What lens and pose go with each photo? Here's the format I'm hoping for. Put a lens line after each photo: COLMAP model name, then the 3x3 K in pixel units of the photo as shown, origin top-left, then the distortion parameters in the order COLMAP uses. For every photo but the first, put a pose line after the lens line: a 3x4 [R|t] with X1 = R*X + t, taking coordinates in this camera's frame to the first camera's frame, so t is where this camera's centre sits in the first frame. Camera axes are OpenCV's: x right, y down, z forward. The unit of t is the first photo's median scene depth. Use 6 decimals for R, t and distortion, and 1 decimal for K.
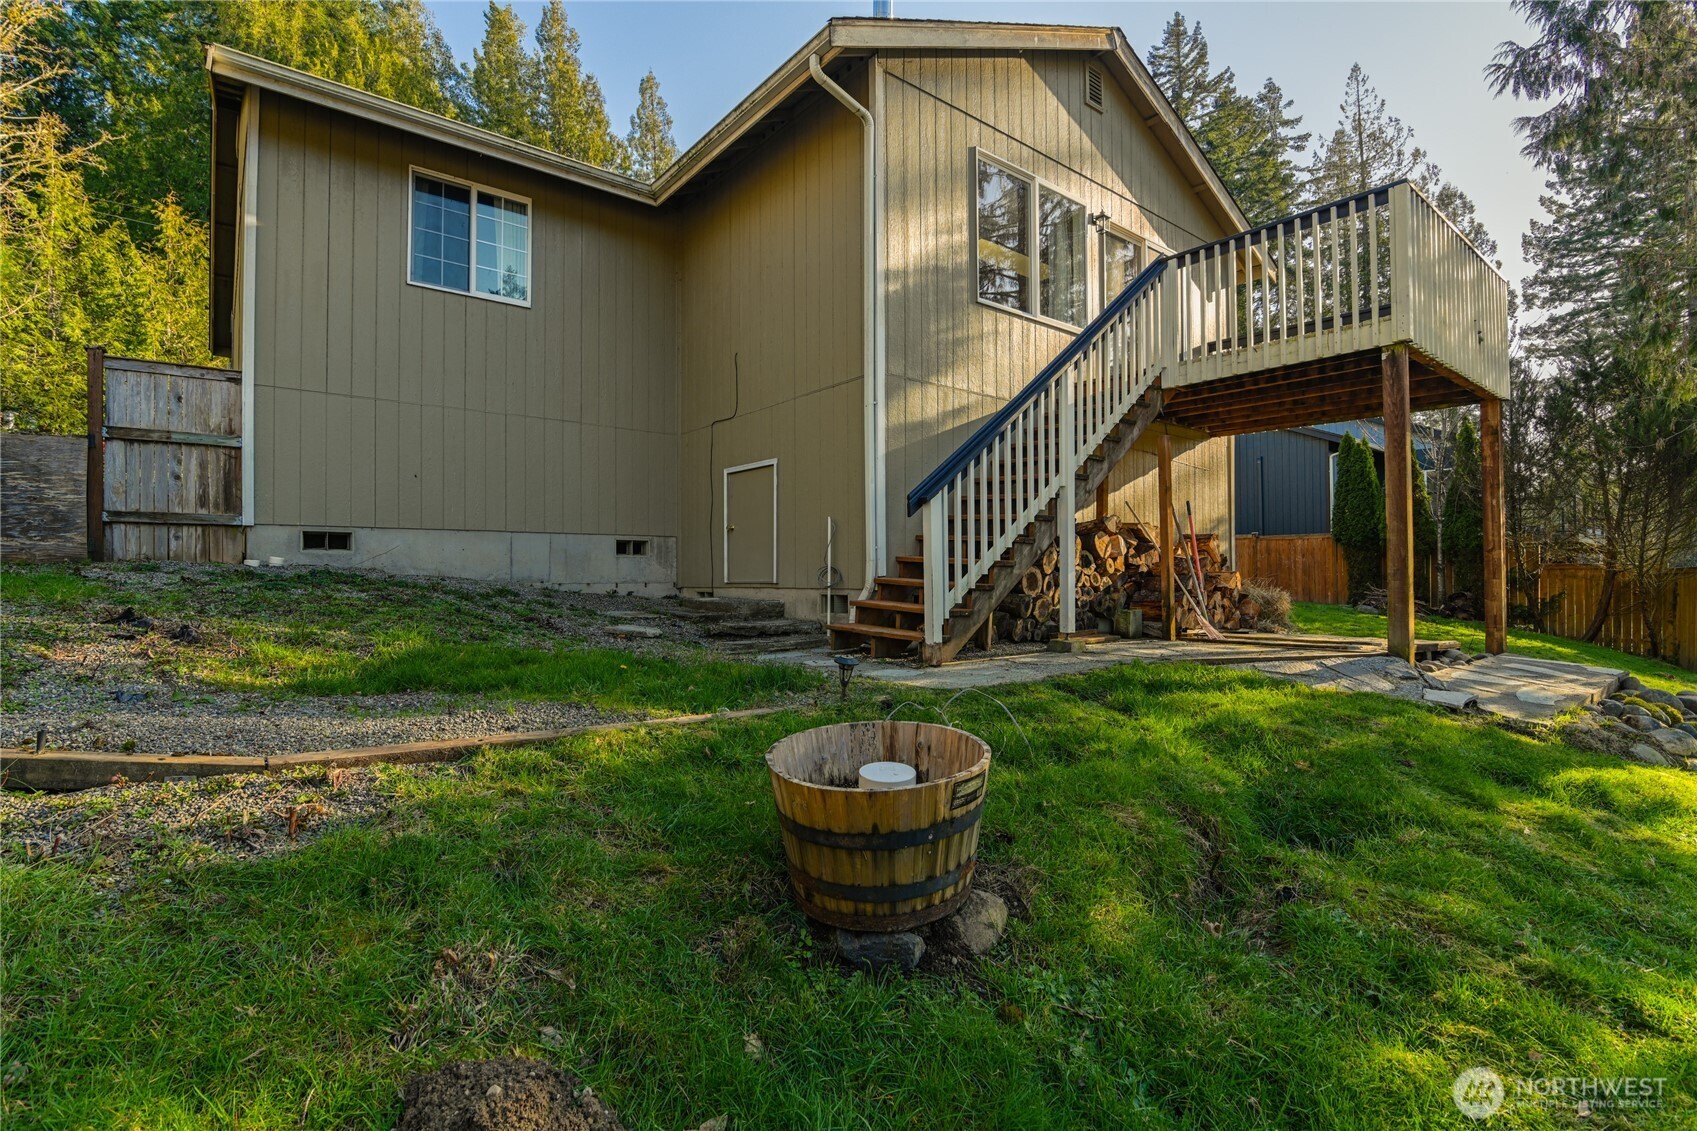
lens RADIAL K [[791.1, 0, 842.1], [0, 791.1, 571.3], [0, 0, 1]] dist [-0.003401, -0.000786]
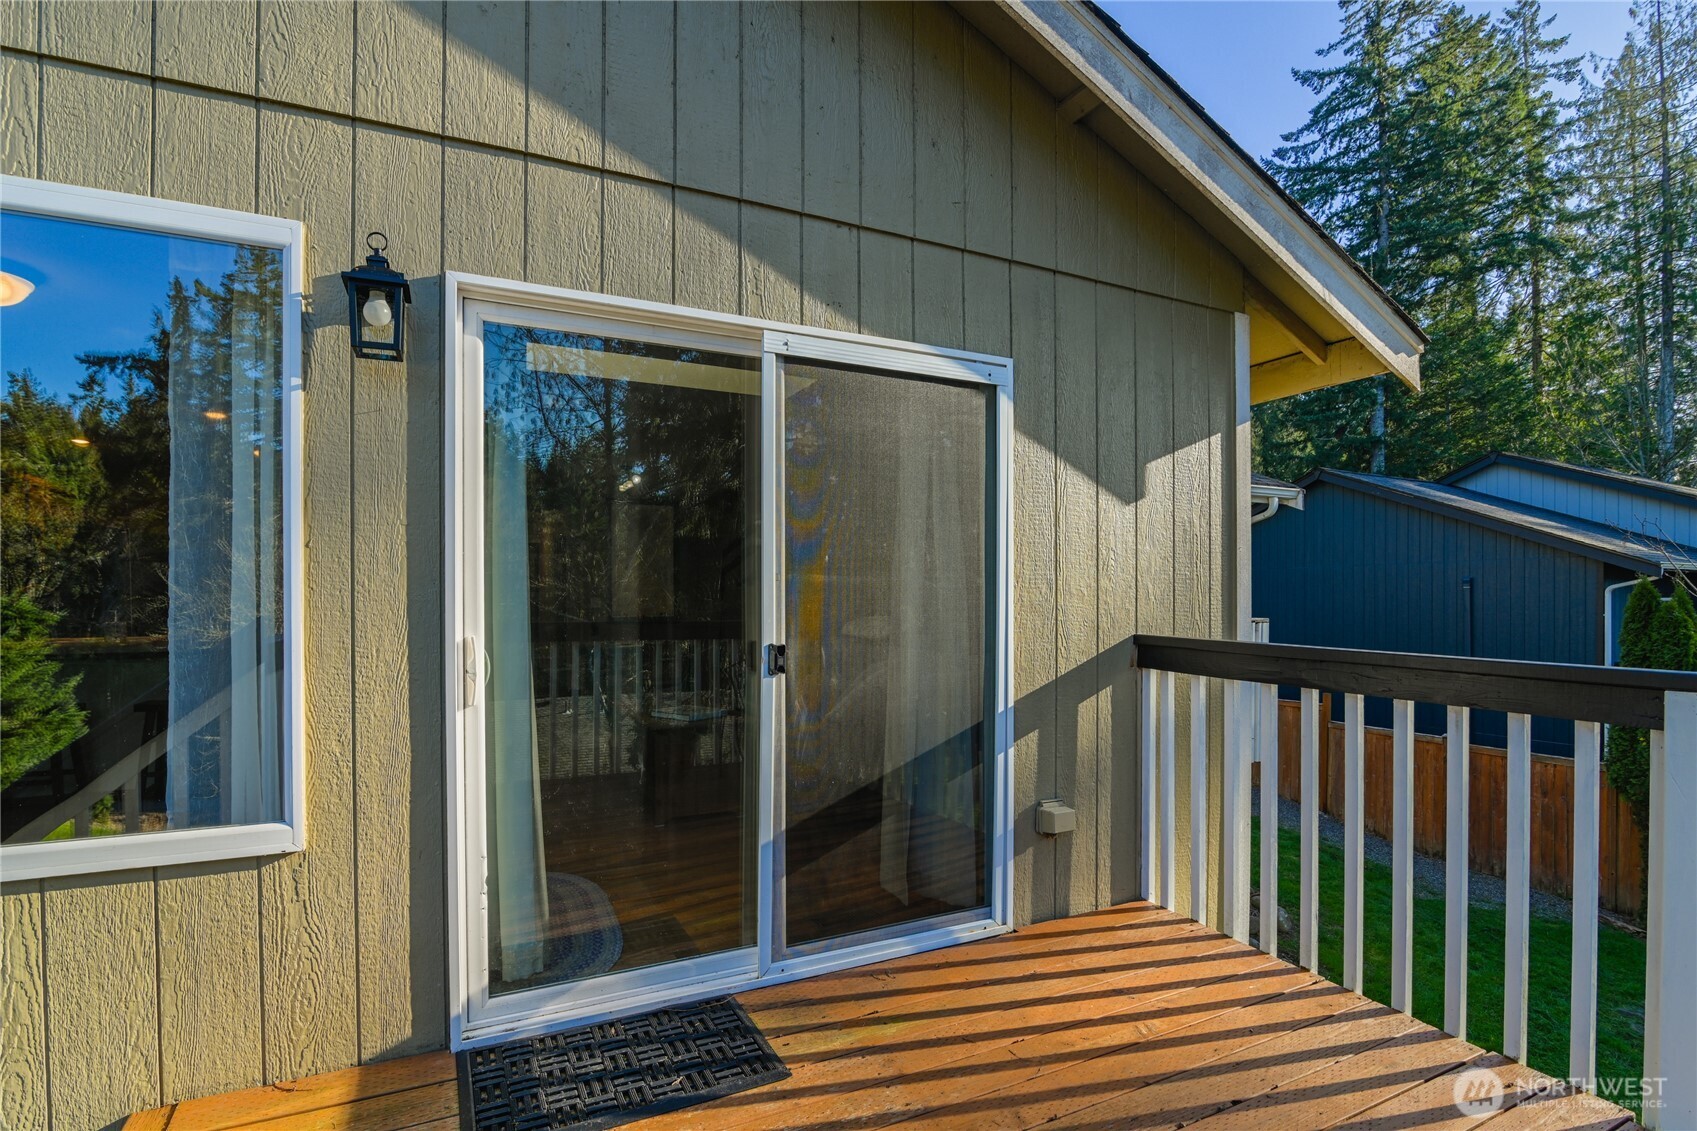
lens RADIAL K [[791.1, 0, 851.1], [0, 791.1, 571.1], [0, 0, 1]] dist [-0.003401, -0.000786]
pose [[0.977543, 0.005758, -0.210658, 0.084213], [-0.005242, 0.999982, 0.003008, -0.069265], [0.210672, -0.001837, 0.977555, 0.135342]]
